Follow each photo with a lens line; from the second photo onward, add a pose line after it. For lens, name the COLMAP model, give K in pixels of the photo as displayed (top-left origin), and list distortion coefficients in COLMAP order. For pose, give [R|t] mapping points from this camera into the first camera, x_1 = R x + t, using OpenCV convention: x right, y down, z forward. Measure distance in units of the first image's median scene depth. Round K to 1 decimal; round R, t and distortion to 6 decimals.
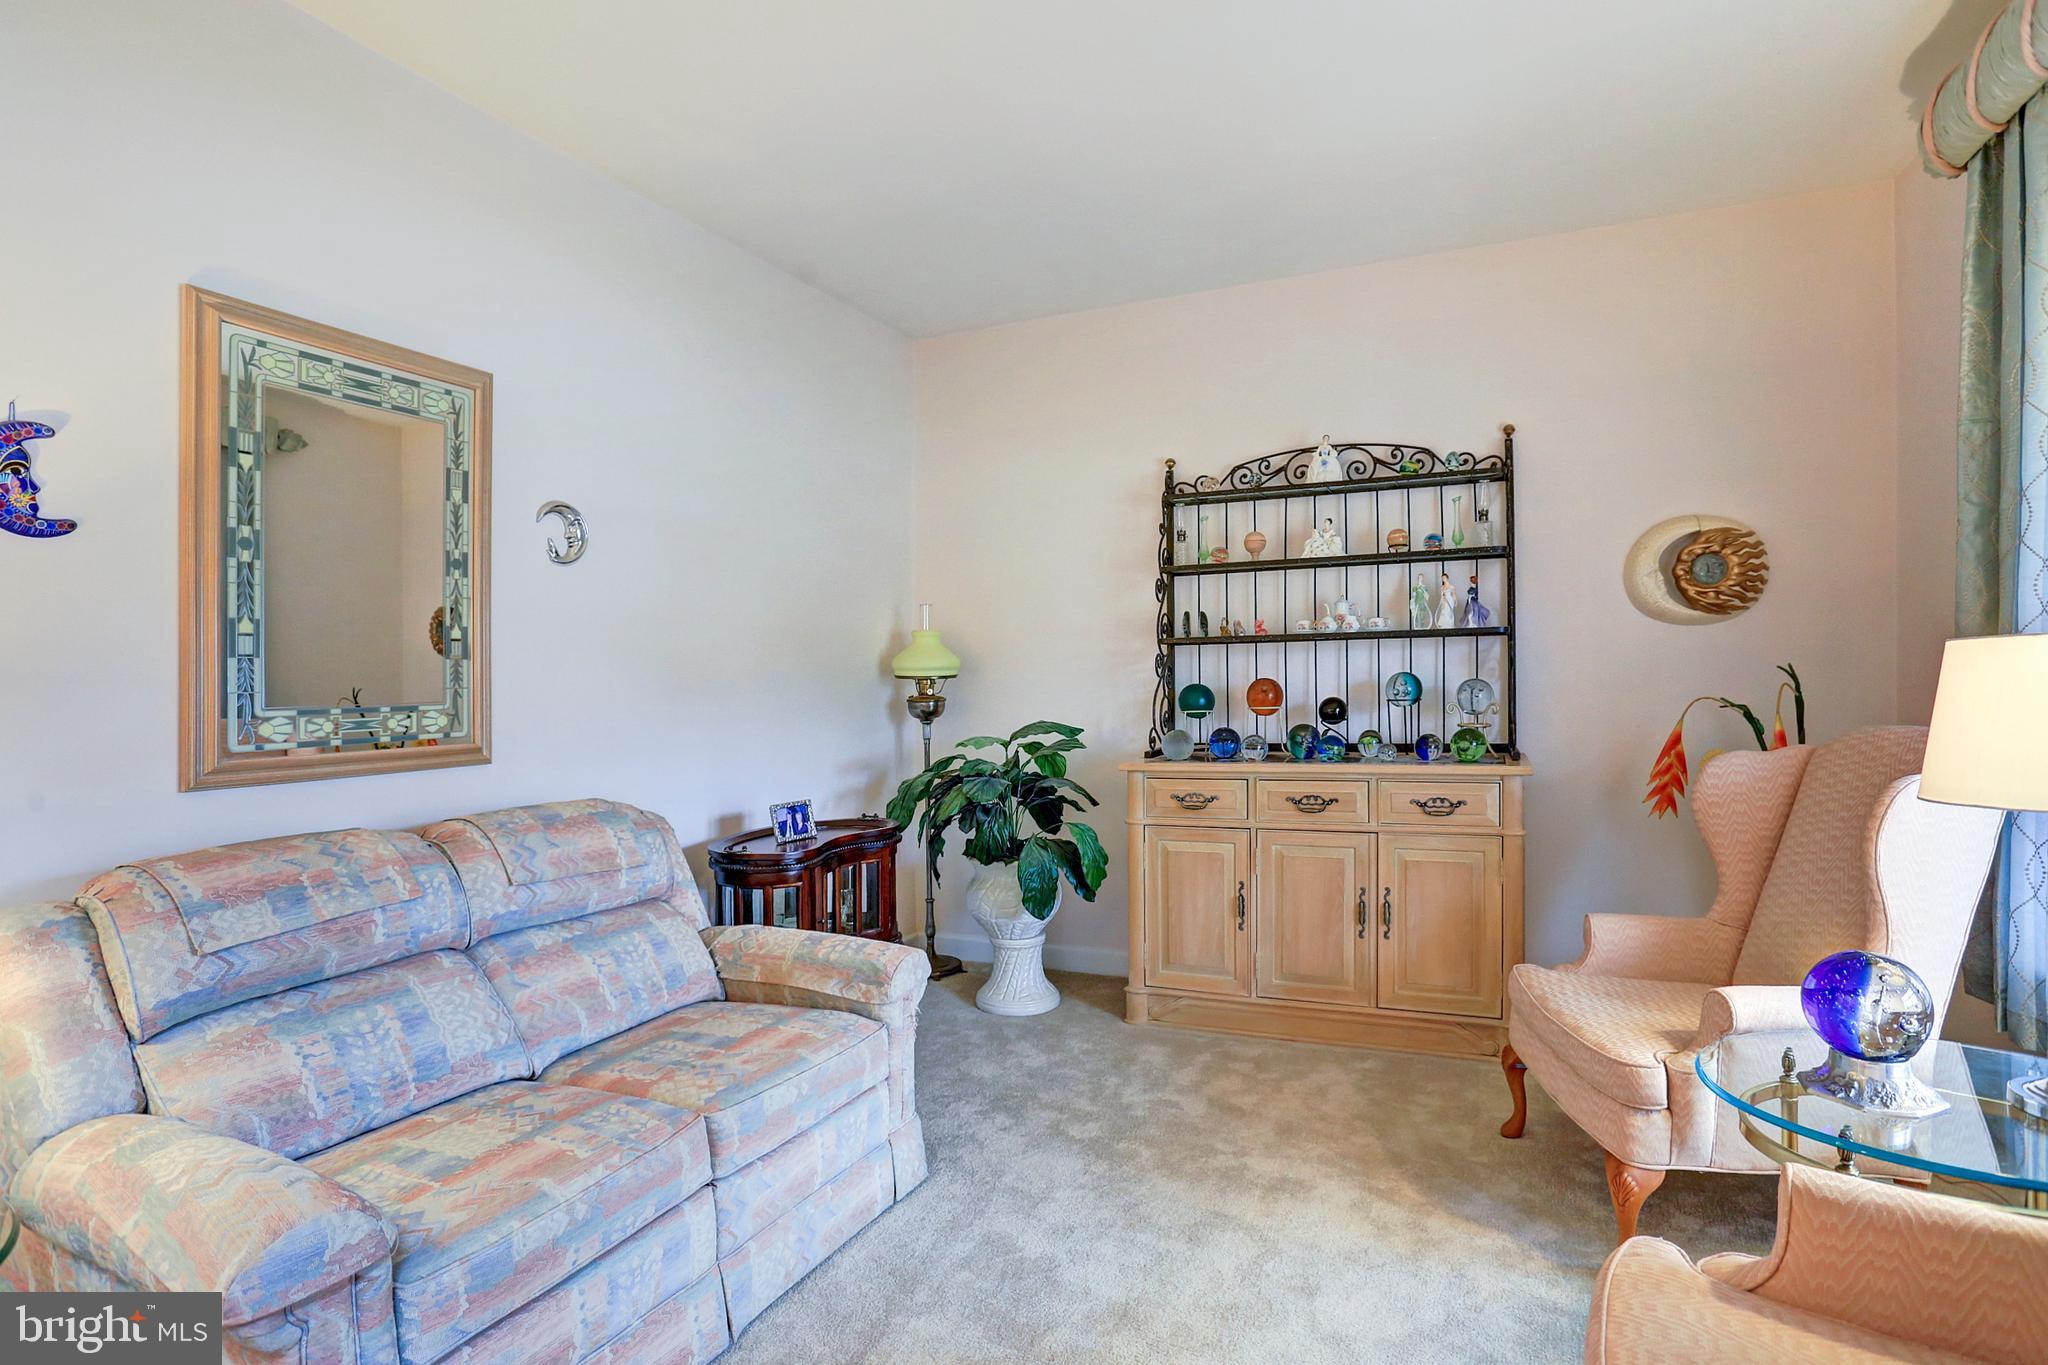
lens RADIAL K [[1052.0, 0, 1022.7], [0, 1052.0, 685.2], [0, 0, 1]] dist [-0.000797, 0.000702]
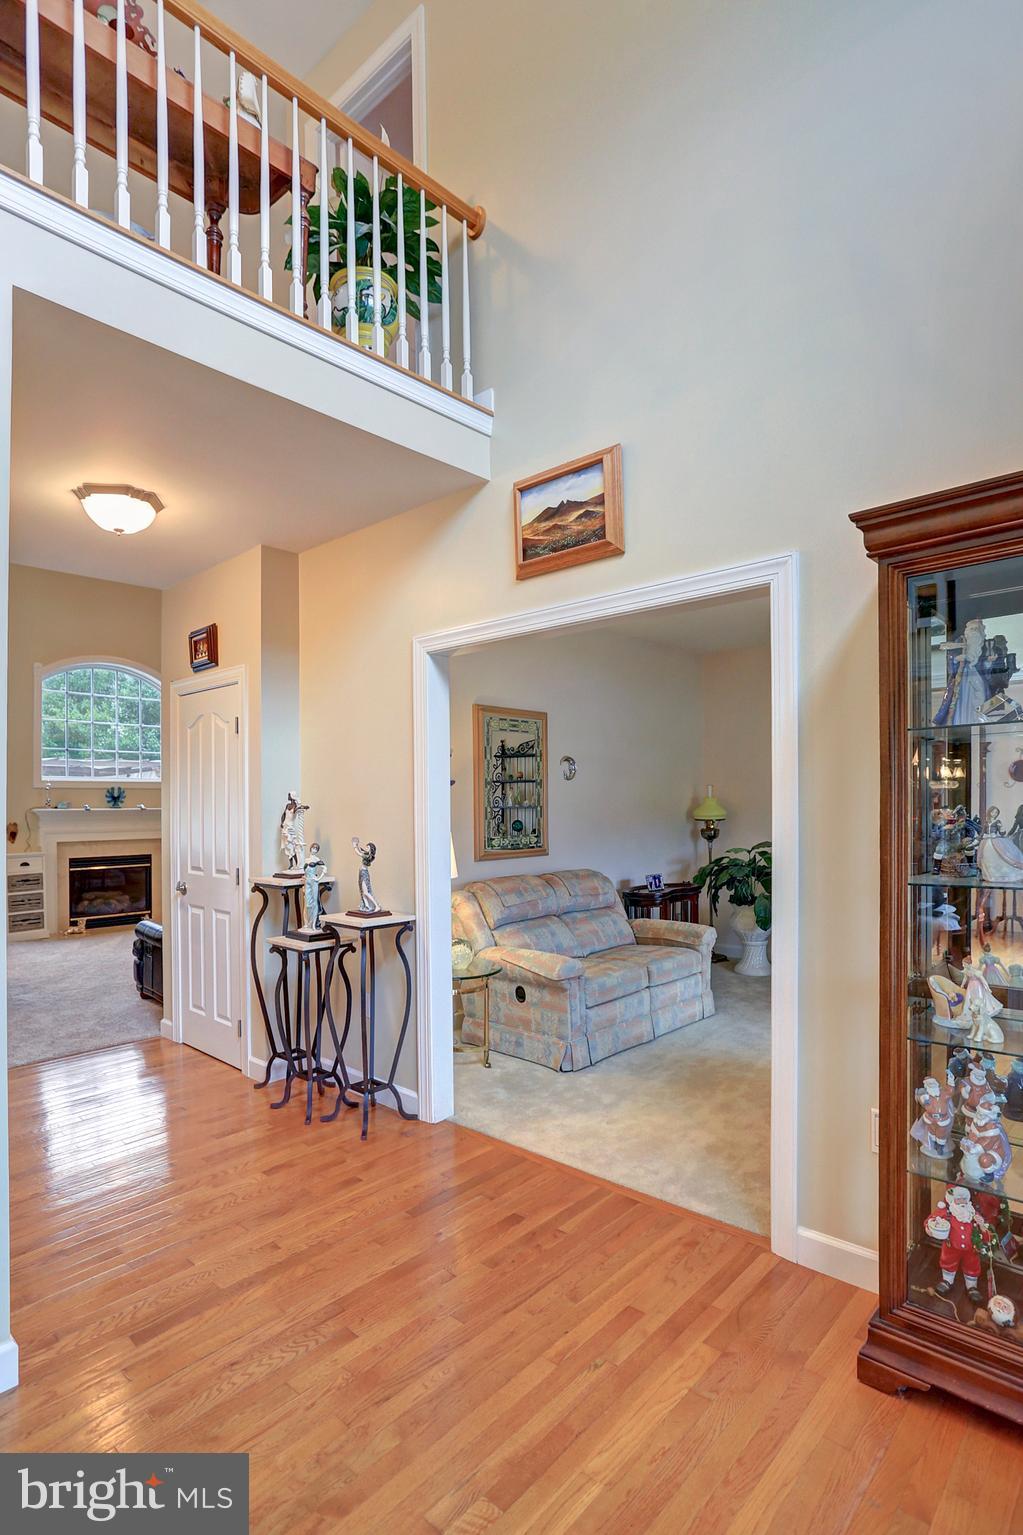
lens RADIAL K [[788.5, 0, 480.5], [0, 788.5, 808.5], [0, 0, 1]] dist [-0.000797, 0.000702]
pose [[0.937570, -0.000584, -0.347795, 0.035806], [0.001849, 0.999993, 0.003303, -0.046908], [0.347791, -0.003740, 0.937565, -0.843859]]
